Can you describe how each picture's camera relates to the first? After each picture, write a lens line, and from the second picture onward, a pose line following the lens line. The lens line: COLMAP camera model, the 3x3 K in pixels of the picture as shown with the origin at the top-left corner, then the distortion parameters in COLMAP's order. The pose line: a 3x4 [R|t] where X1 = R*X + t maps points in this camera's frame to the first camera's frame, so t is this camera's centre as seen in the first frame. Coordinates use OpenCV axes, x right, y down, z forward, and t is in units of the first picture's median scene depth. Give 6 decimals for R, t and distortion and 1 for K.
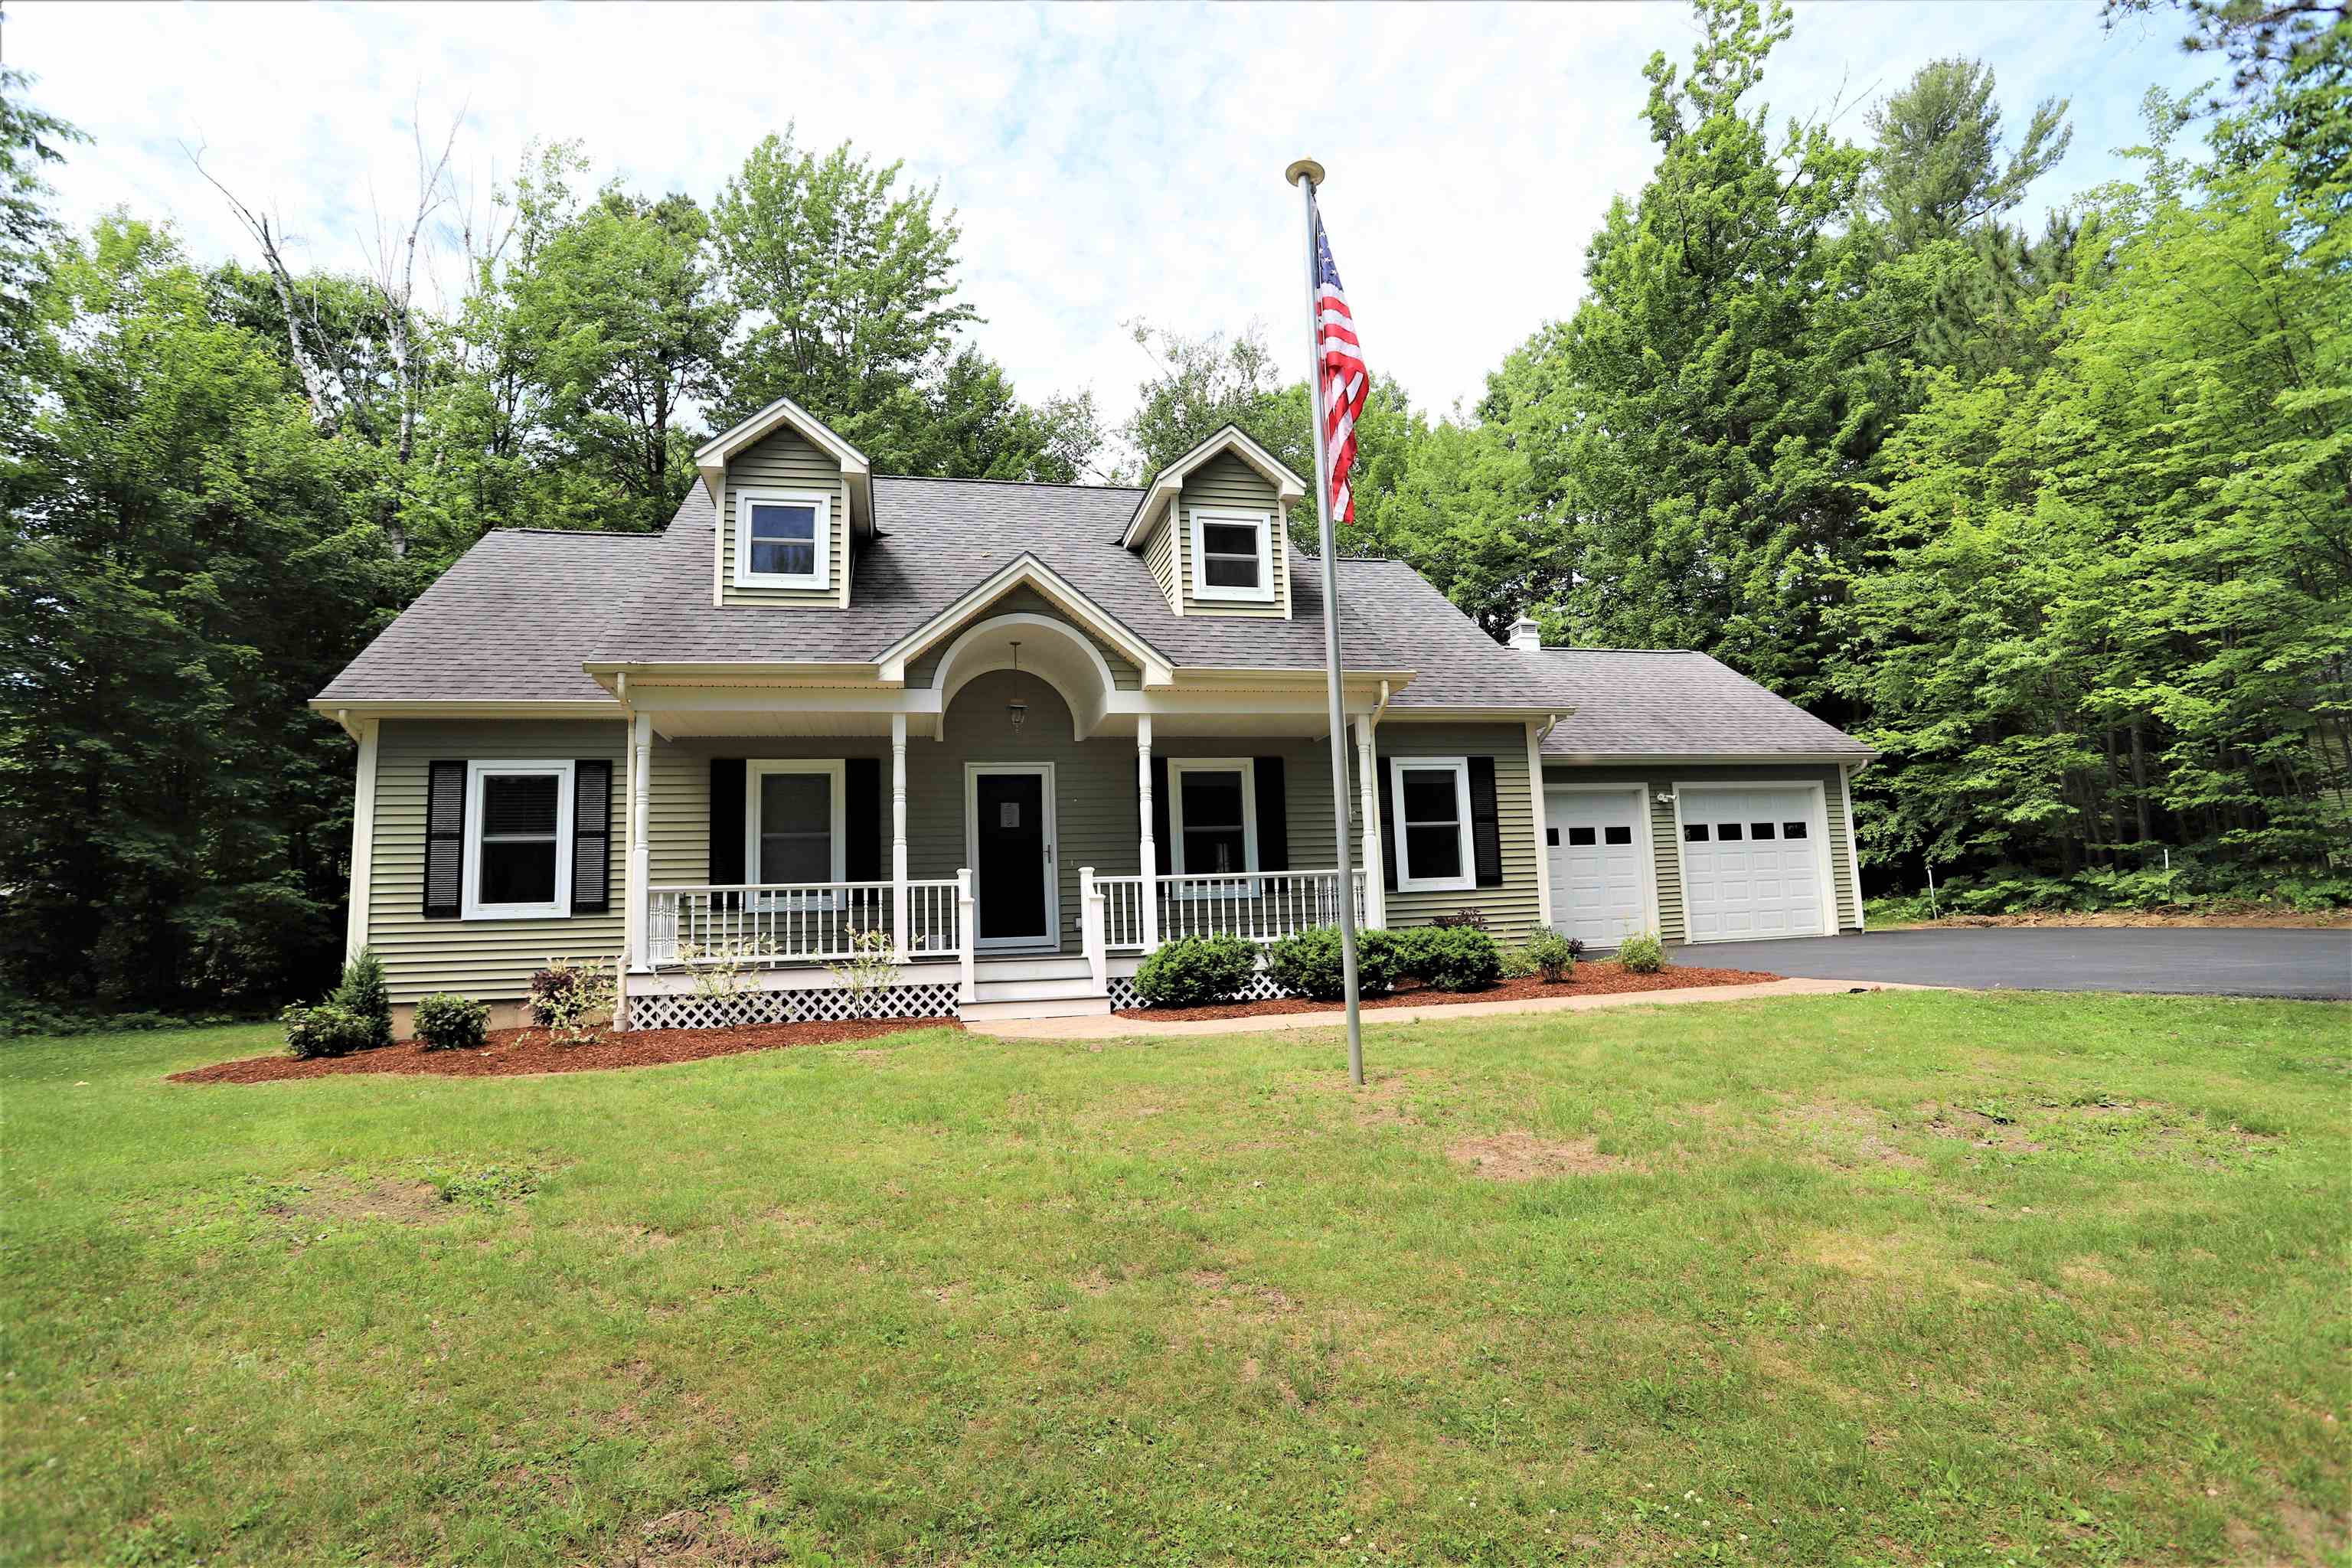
lens RADIAL K [[1143.5, 0, 1184.7], [0, 1143.5, 780.6], [0, 0, 1]] dist [-0.066517, 0.027397]
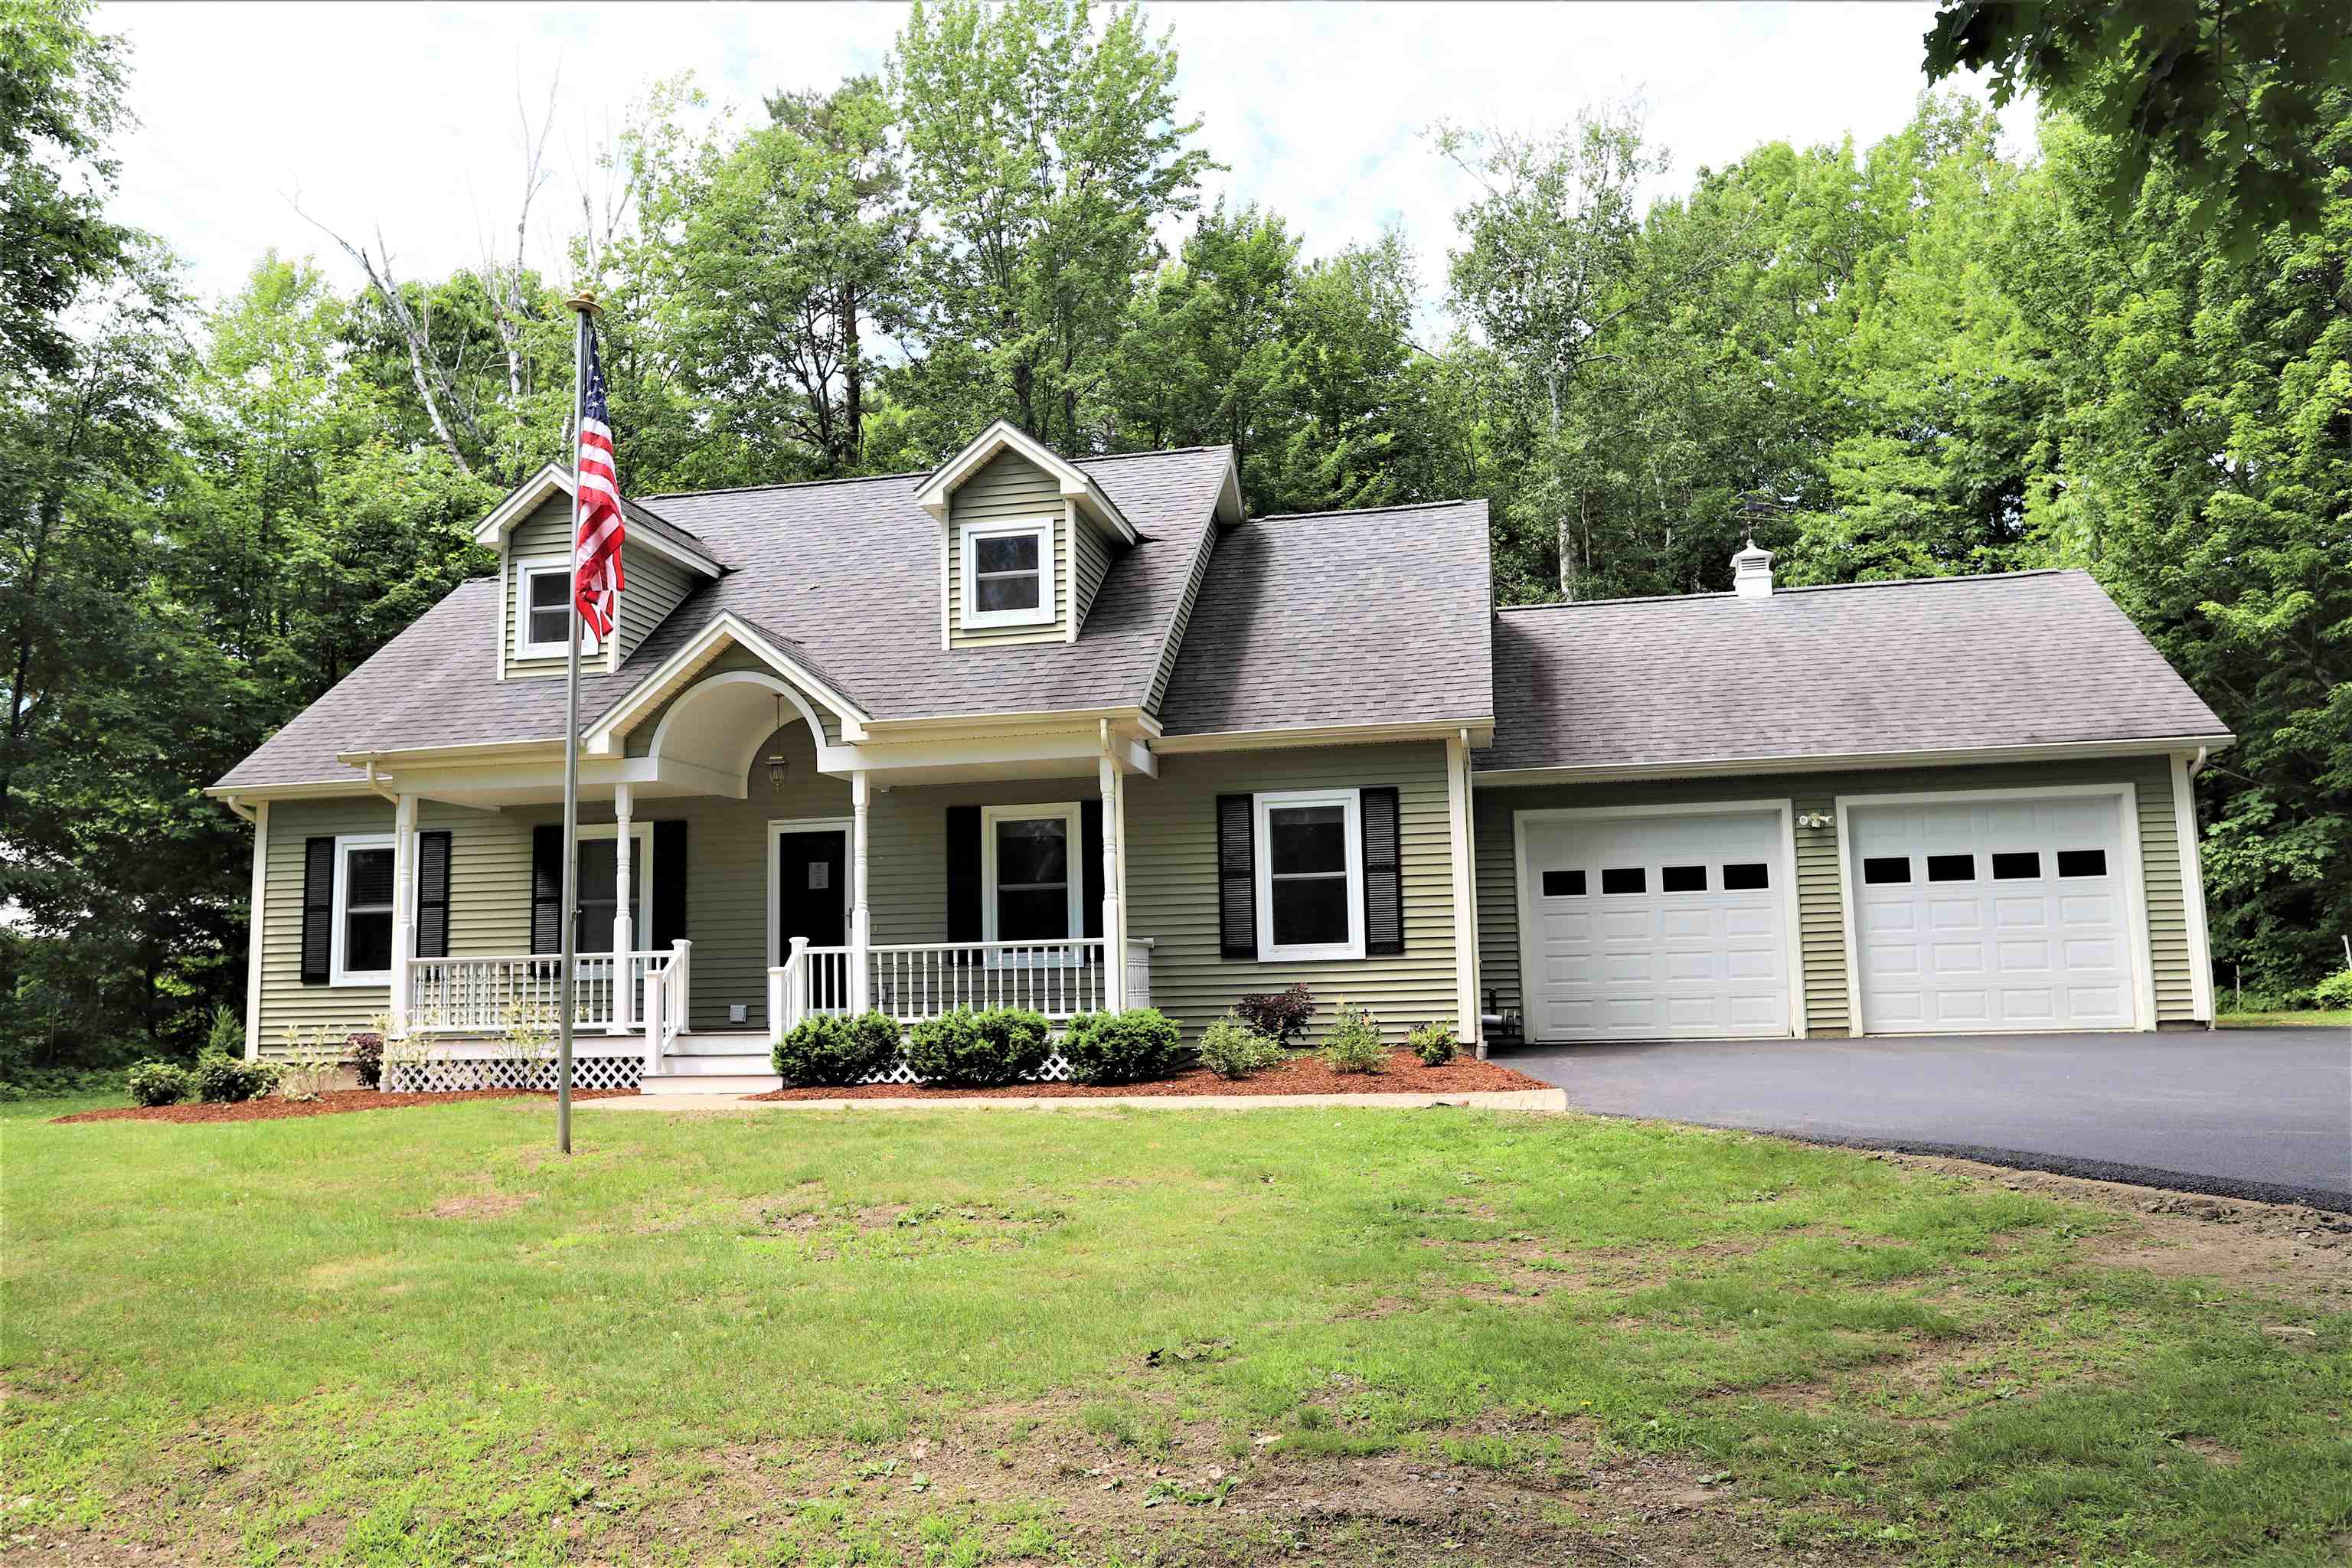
lens RADIAL K [[1757.7, 0, 1166.8], [0, 1757.7, 758.4], [0, 0, 1]] dist [-0.019380, 0.006206]
pose [[0.906487, -0.041763, -0.420164, 0.658598], [0.042285, 0.999073, -0.008077, -0.038470], [0.420112, -0.010445, 0.907412, -0.149471]]
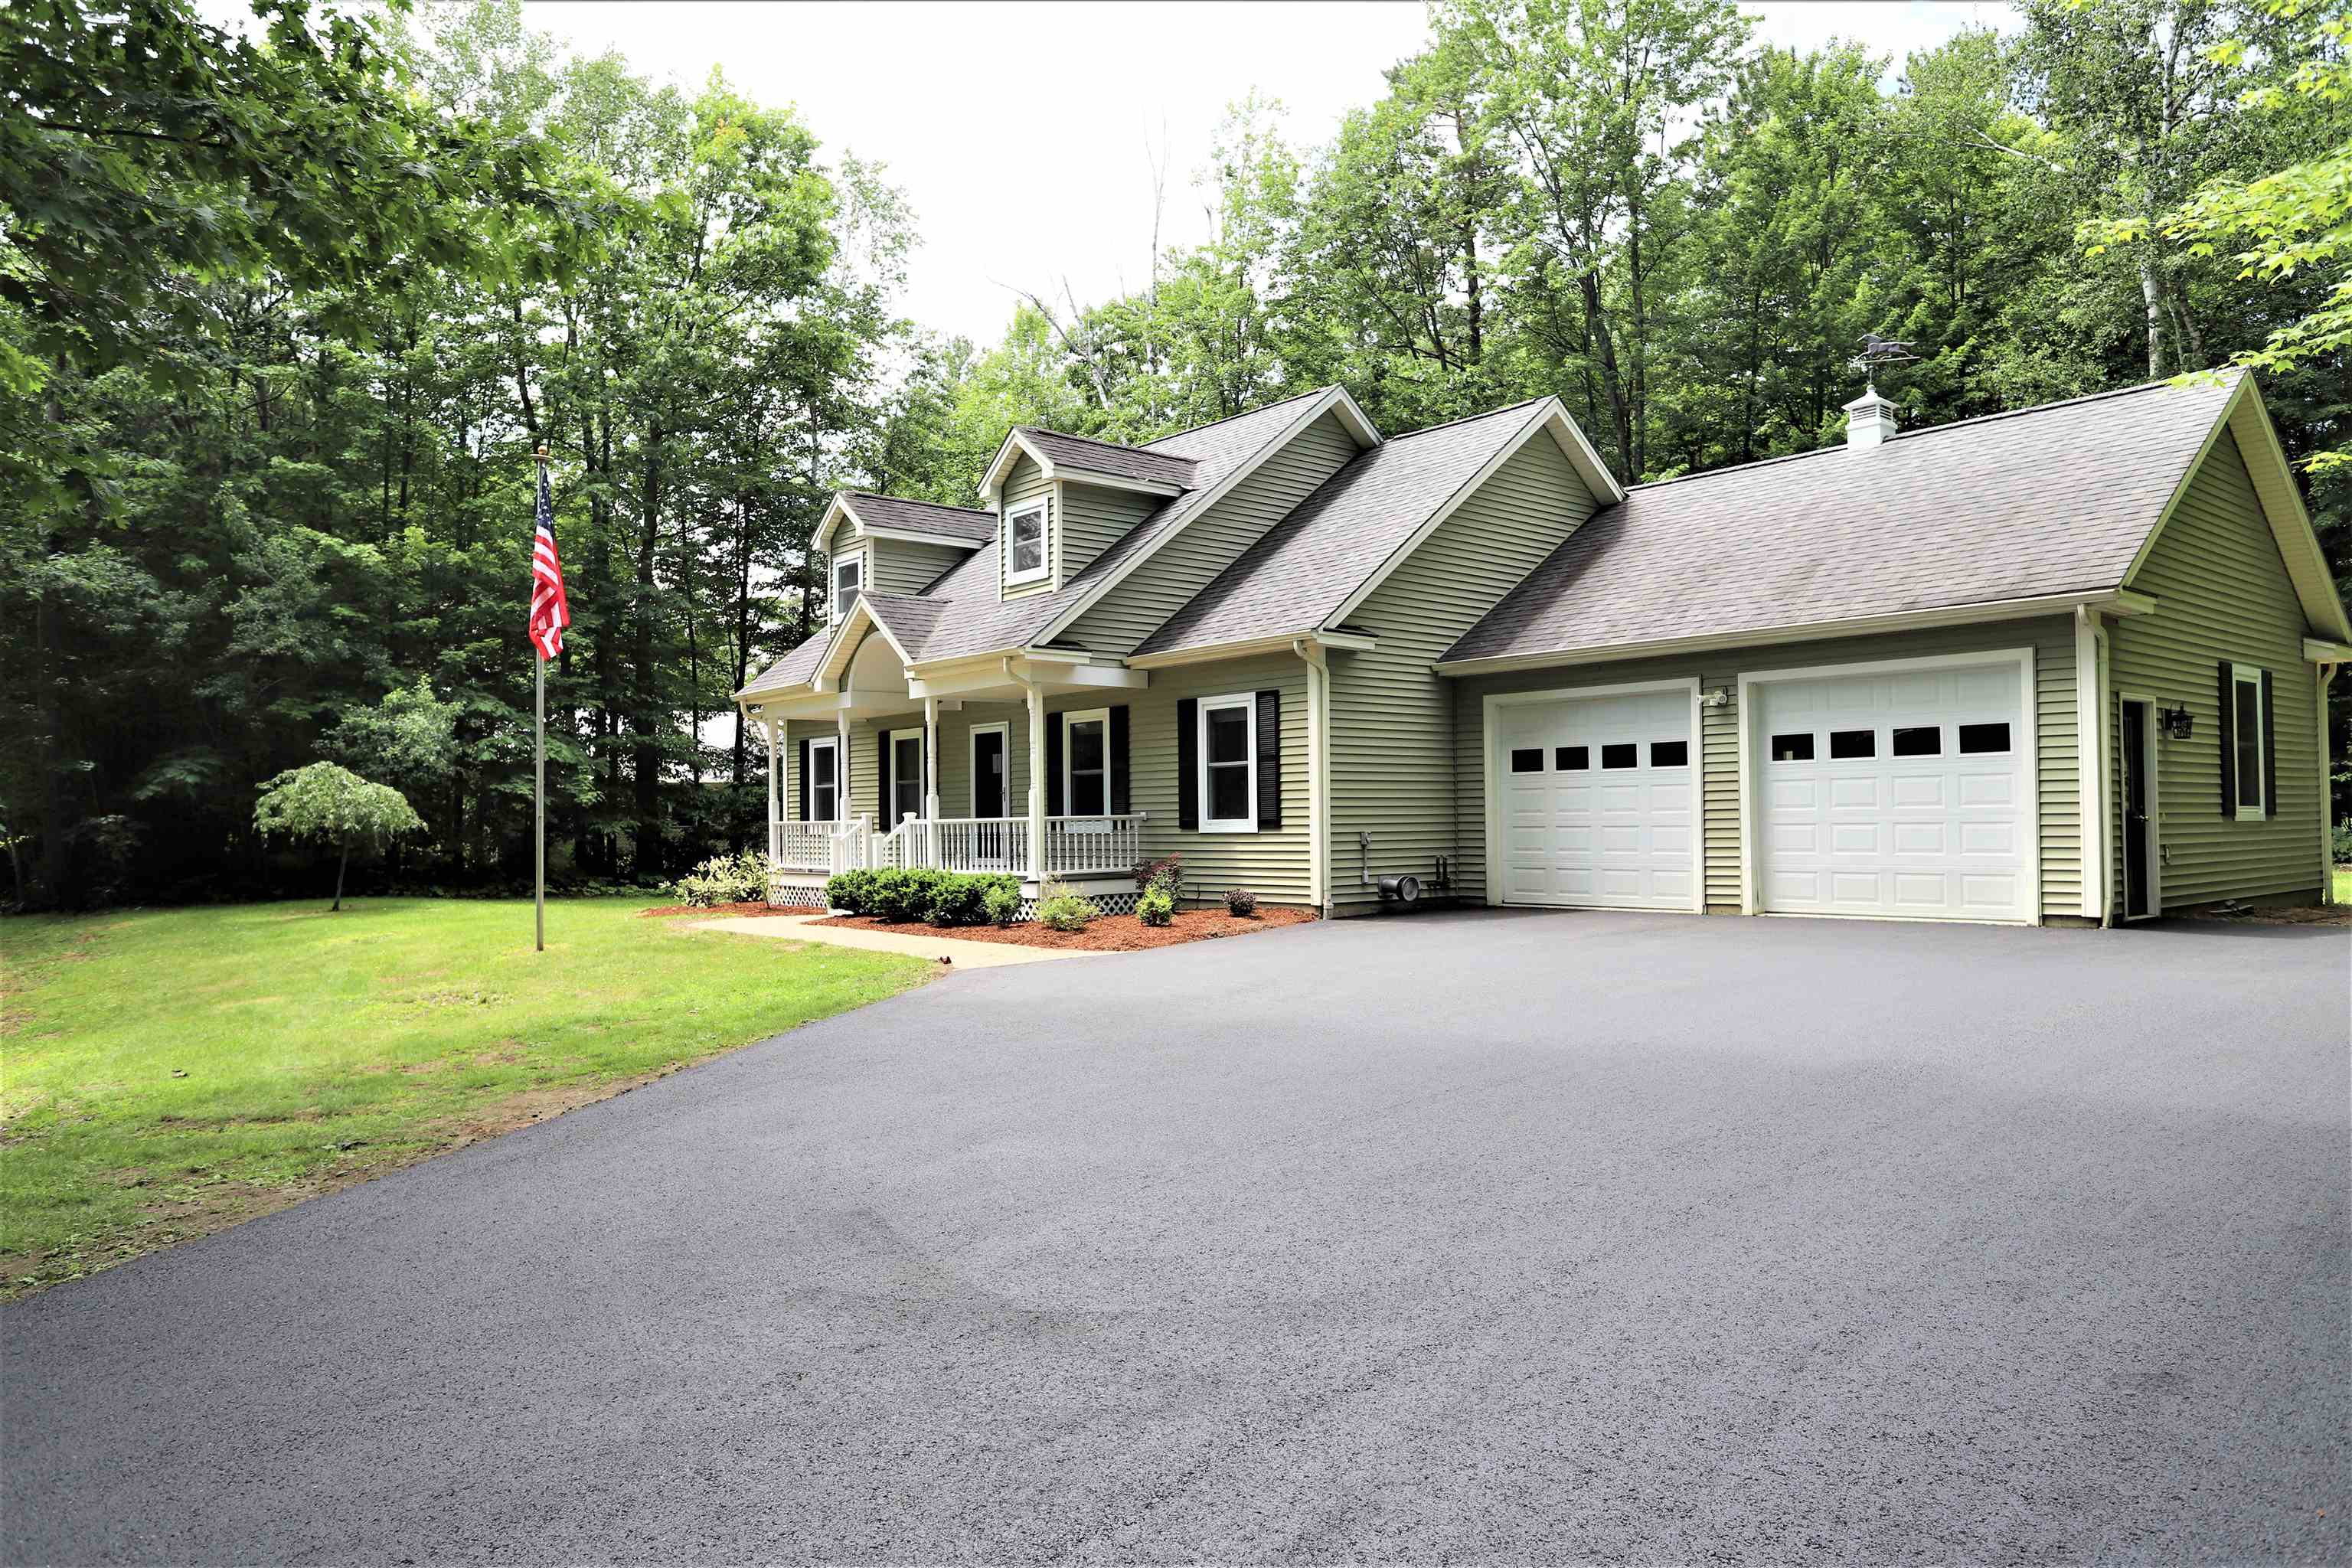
lens RADIAL K [[1533.7, 0, 1176.0], [0, 1533.7, 784.0], [0, 0, 1]] dist [-0.041544, -0.000203]
pose [[0.449878, 0.010355, -0.893030, 1.402198], [0.107017, 0.992103, 0.065415, -0.036535], [0.886655, -0.124999, 0.445218, 0.384224]]
